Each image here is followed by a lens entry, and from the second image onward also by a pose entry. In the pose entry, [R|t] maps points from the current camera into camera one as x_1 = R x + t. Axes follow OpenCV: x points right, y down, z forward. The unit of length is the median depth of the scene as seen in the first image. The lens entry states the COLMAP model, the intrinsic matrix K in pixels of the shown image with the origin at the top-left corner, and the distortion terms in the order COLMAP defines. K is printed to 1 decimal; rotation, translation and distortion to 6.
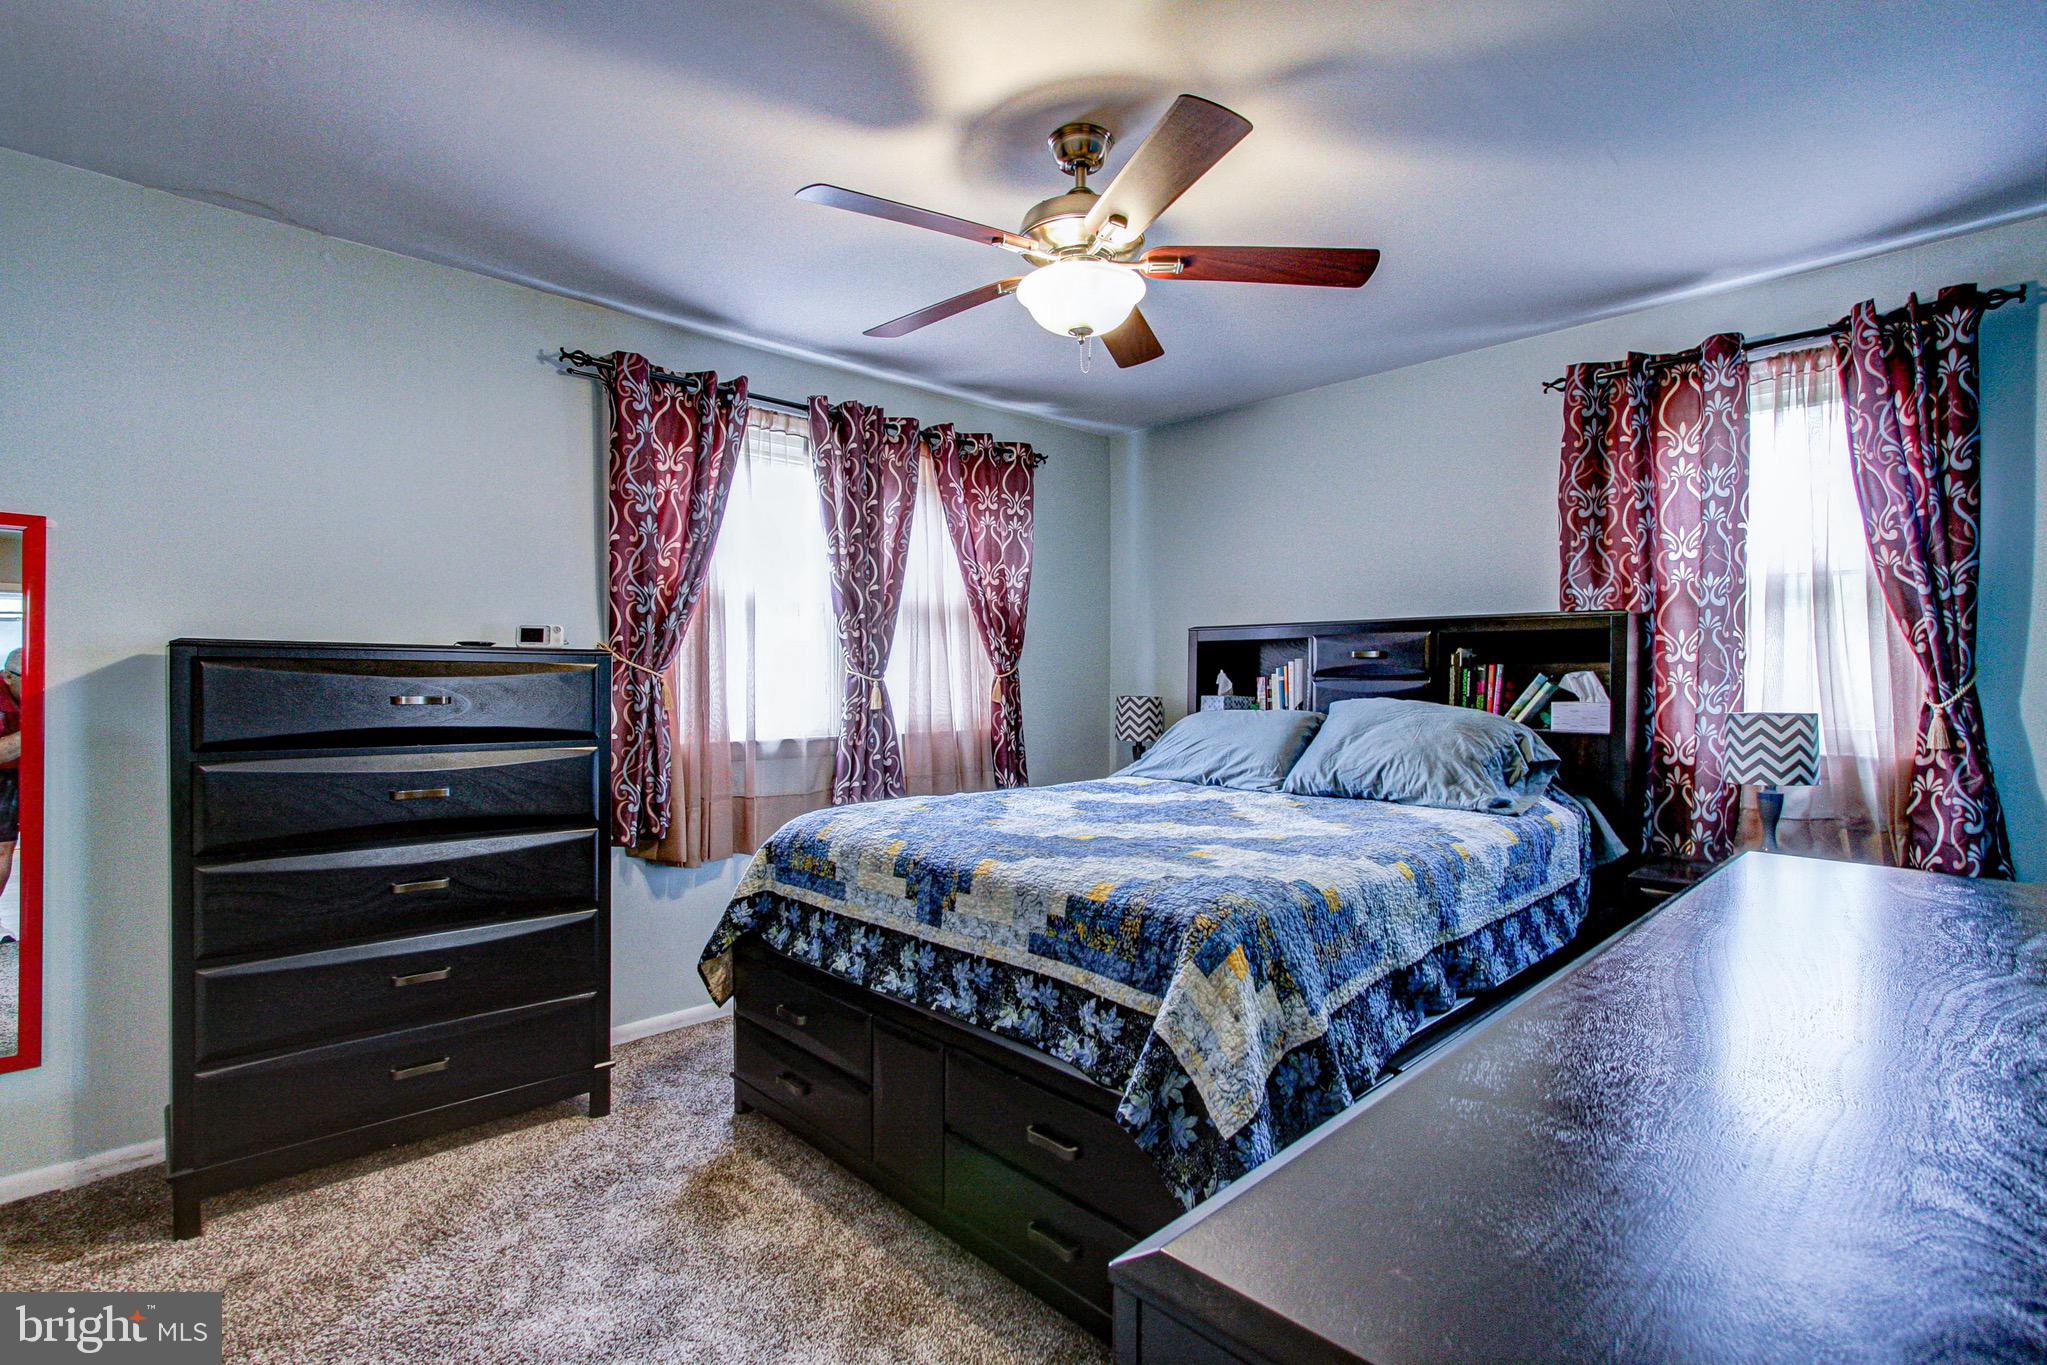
lens RADIAL K [[974.6, 0, 1043.8], [0, 974.6, 696.8], [0, 0, 1]] dist [-0.005498, 0.004715]
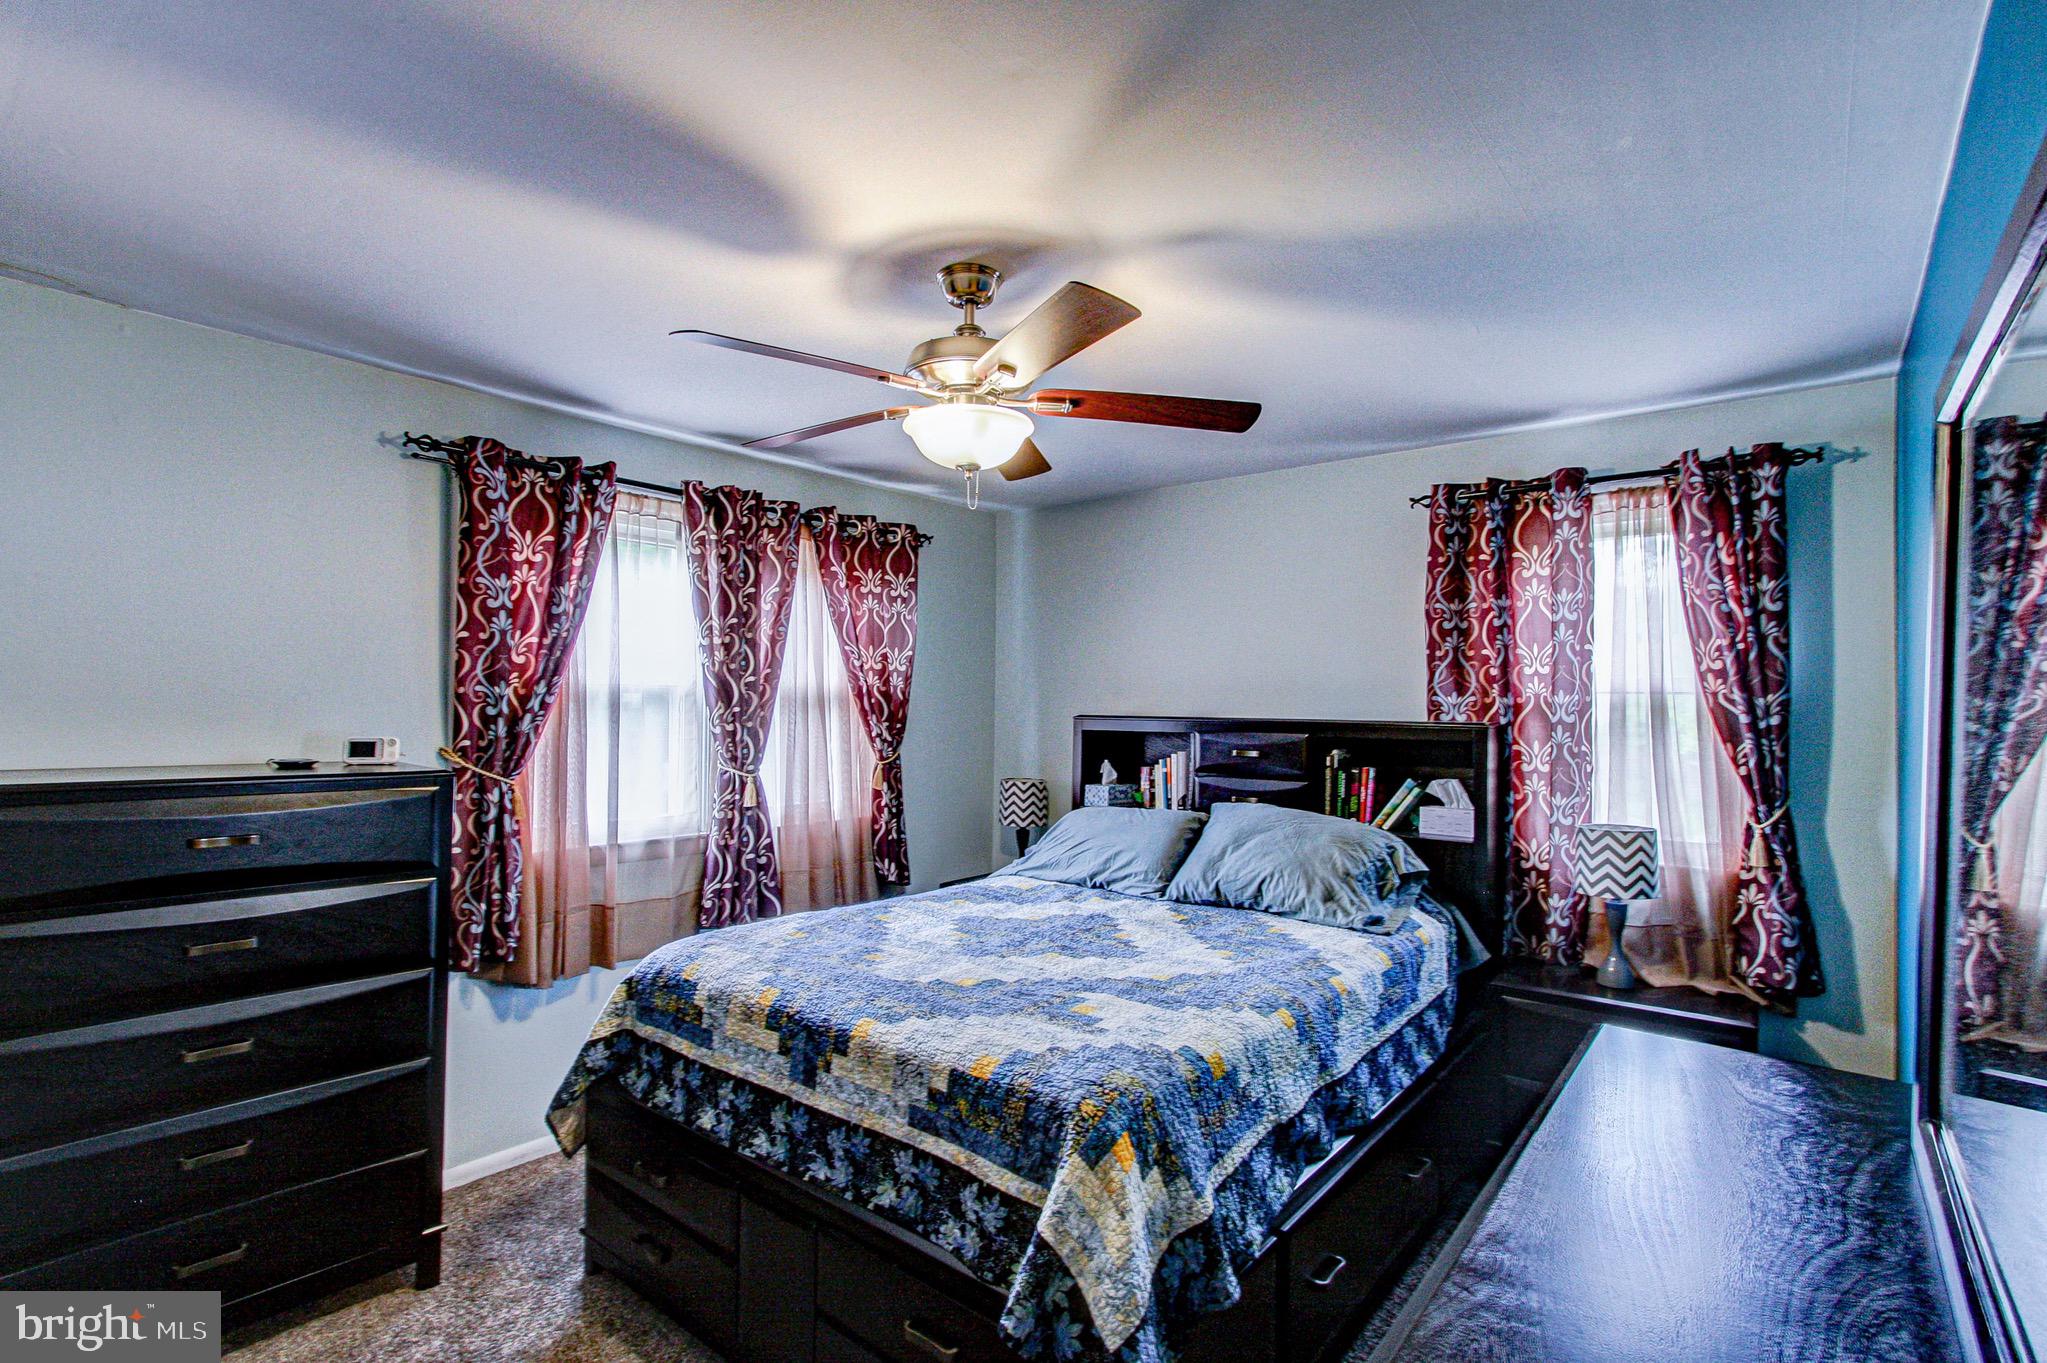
lens RADIAL K [[974.6, 0, 1045.8], [0, 974.6, 661.4], [0, 0, 1]] dist [-0.005498, 0.004715]
pose [[0.992561, 0.010027, 0.121337, -0.001664], [-0.006234, 0.999481, -0.031602, -0.122020], [-0.121591, 0.030611, 0.992108, 0.014785]]
